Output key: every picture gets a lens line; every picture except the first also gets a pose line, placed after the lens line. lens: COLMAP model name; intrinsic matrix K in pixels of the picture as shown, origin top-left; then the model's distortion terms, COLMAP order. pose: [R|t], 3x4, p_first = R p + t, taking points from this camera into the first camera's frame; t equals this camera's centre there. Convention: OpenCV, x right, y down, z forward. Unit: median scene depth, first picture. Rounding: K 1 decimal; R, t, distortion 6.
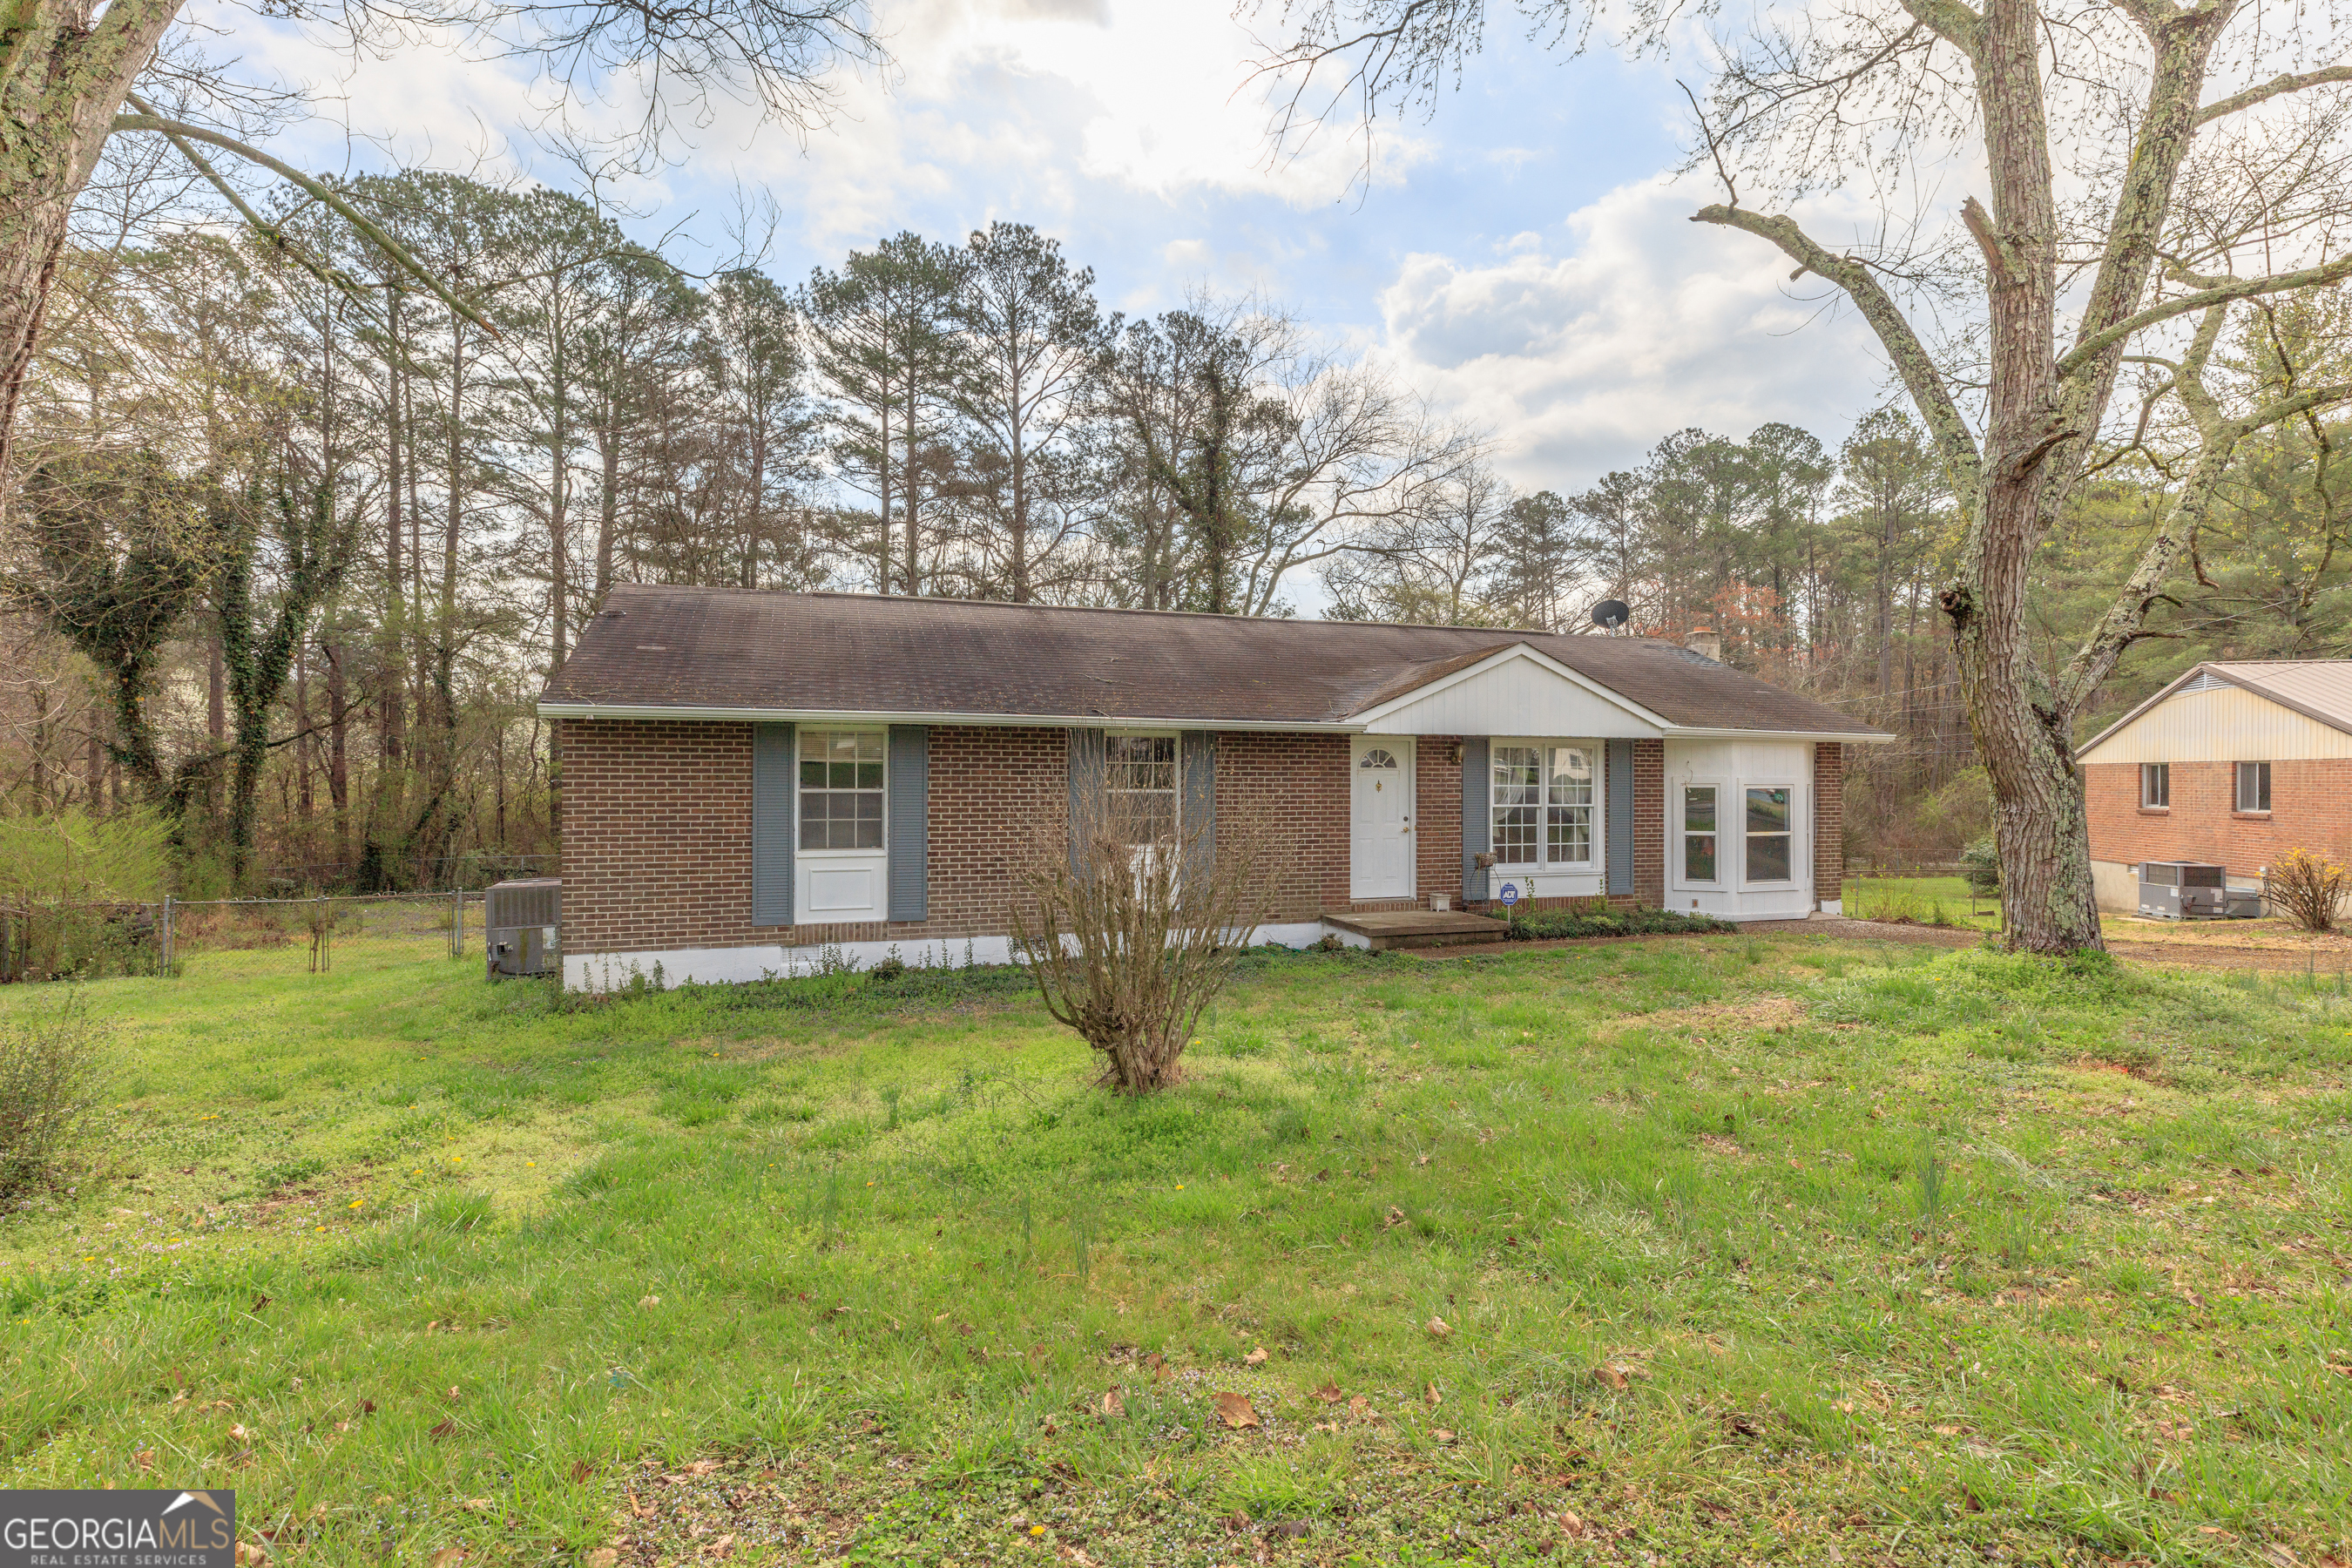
lens RADIAL K [[1047.0, 0, 1187.9], [0, 1047.0, 790.2], [0, 0, 1]] dist [0.007375, -0.002341]
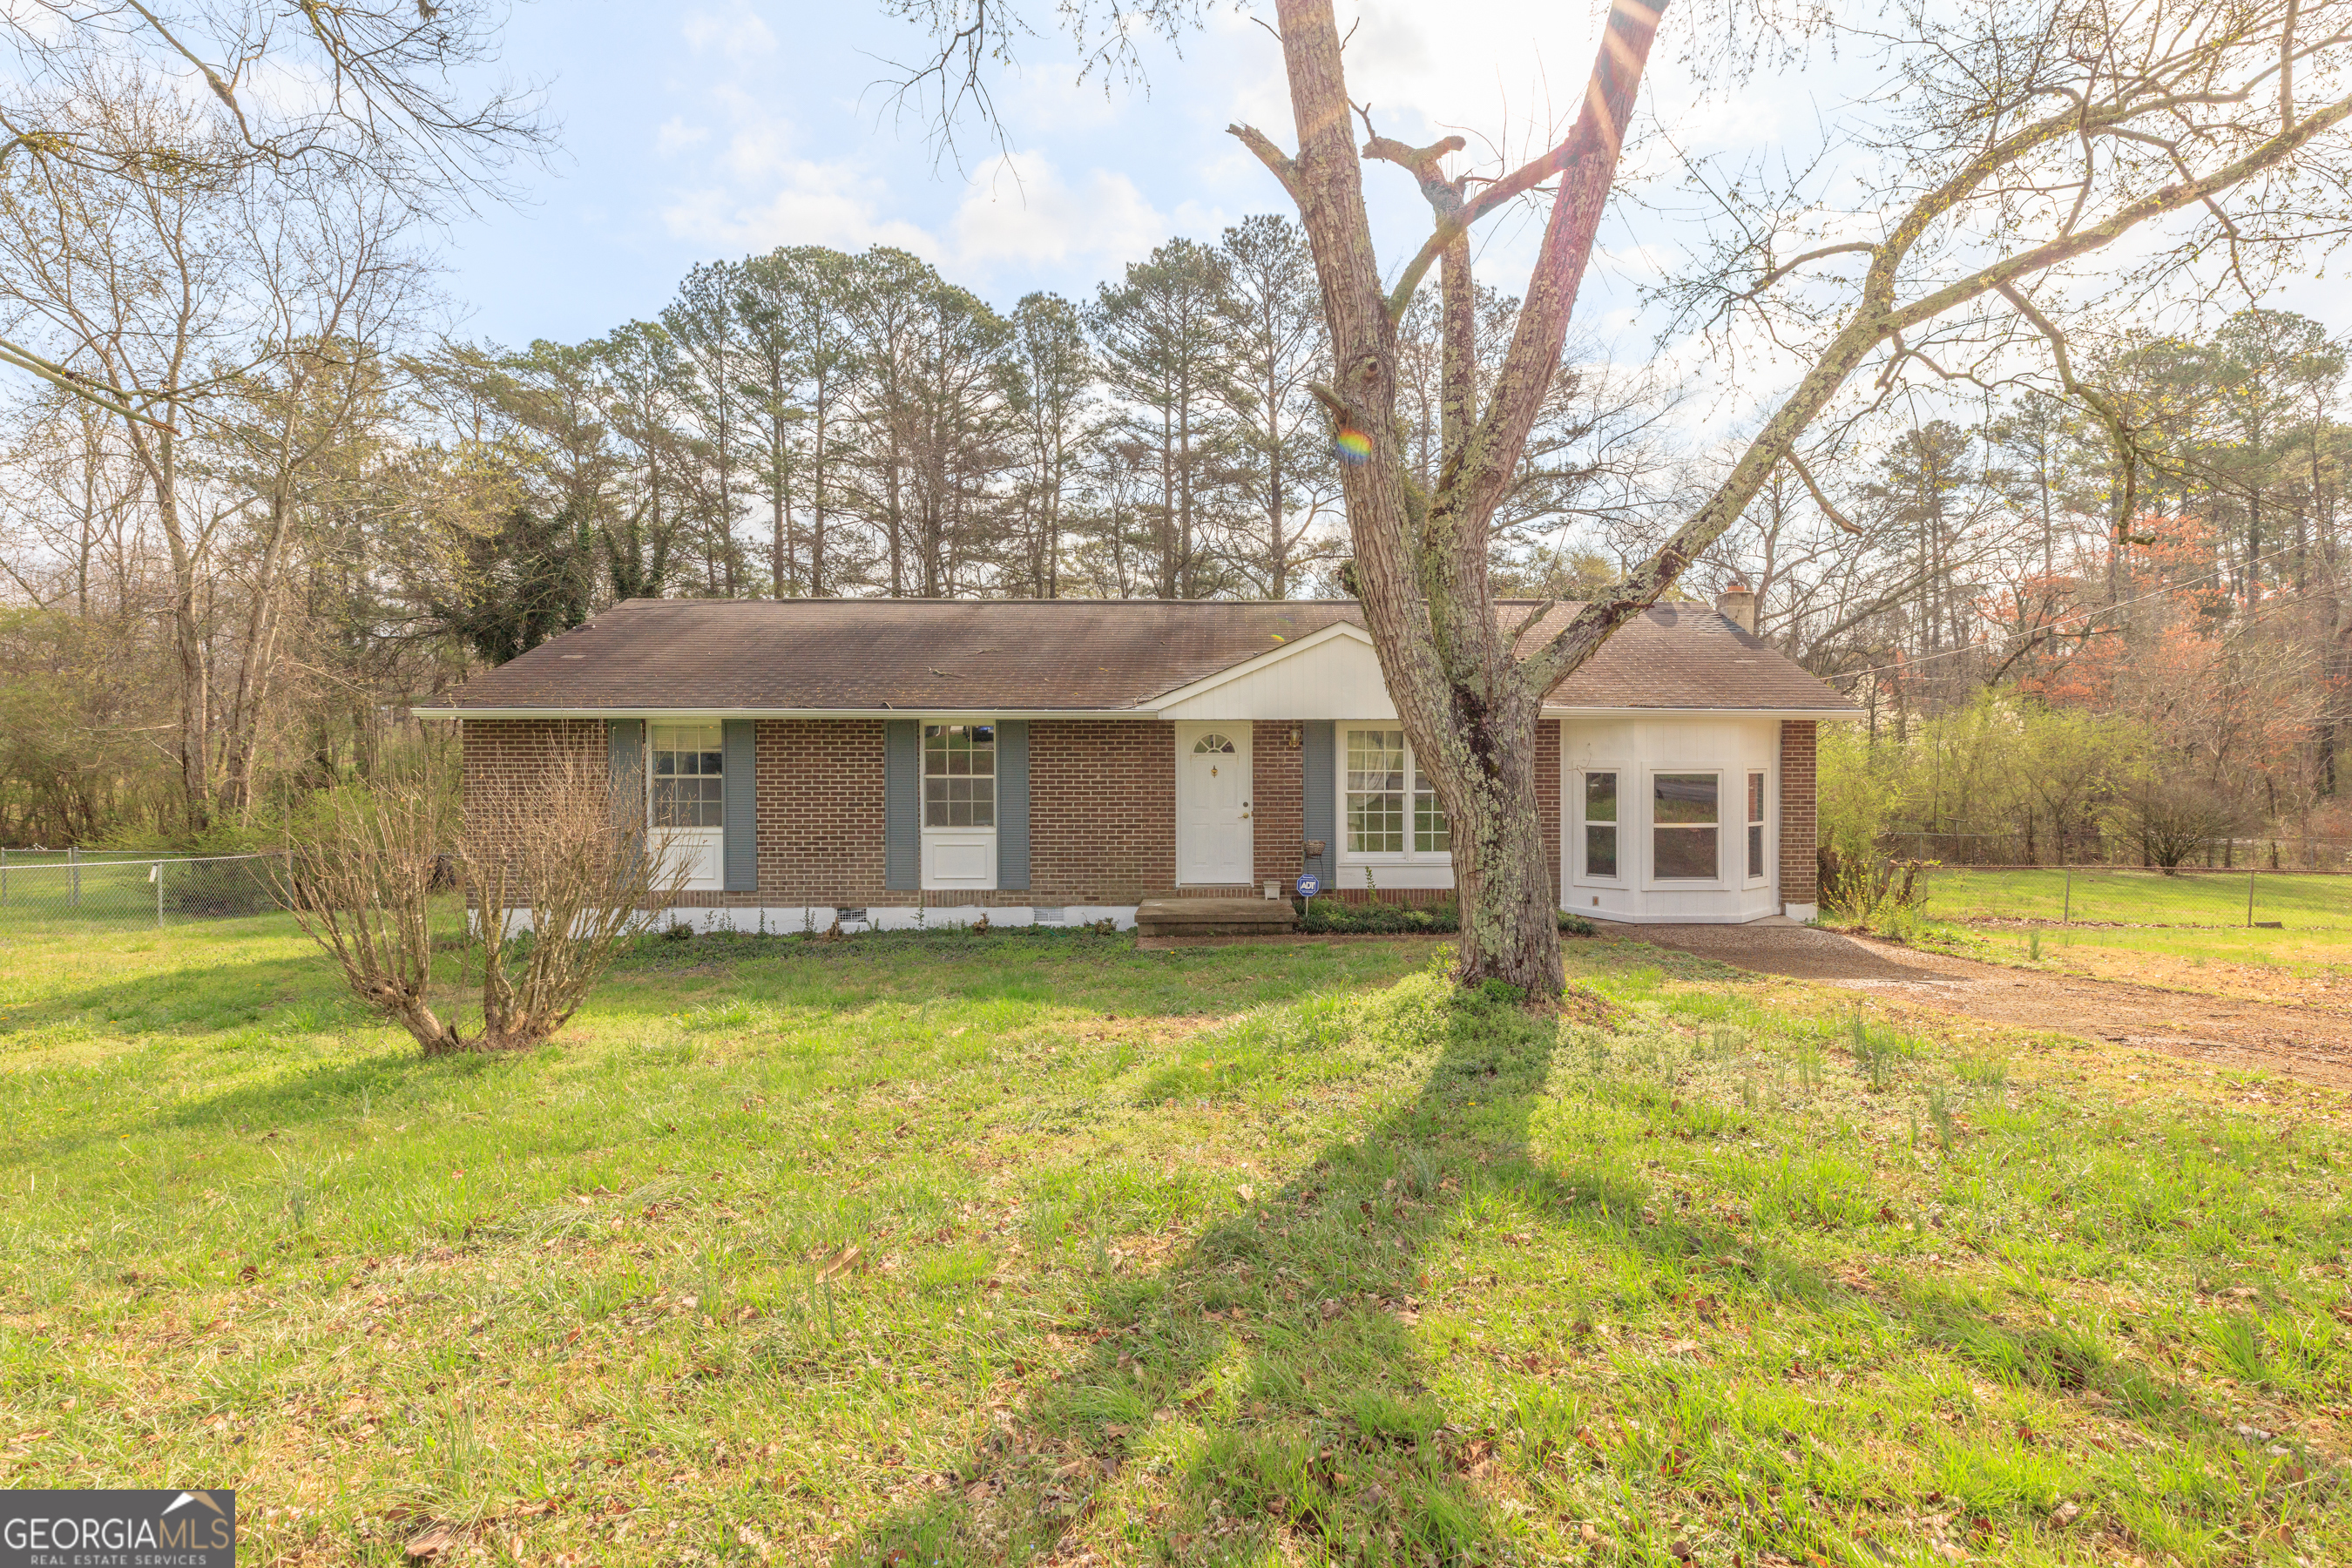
lens RADIAL K [[1047.0, 0, 1196.5], [0, 1047.0, 772.7], [0, 0, 1]] dist [0.007375, -0.002341]
pose [[0.955742, -0.000378, -0.294205, 0.421498], [0.001120, 0.999997, 0.002352, -0.004622], [0.294204, -0.002577, 0.955739, 0.043427]]
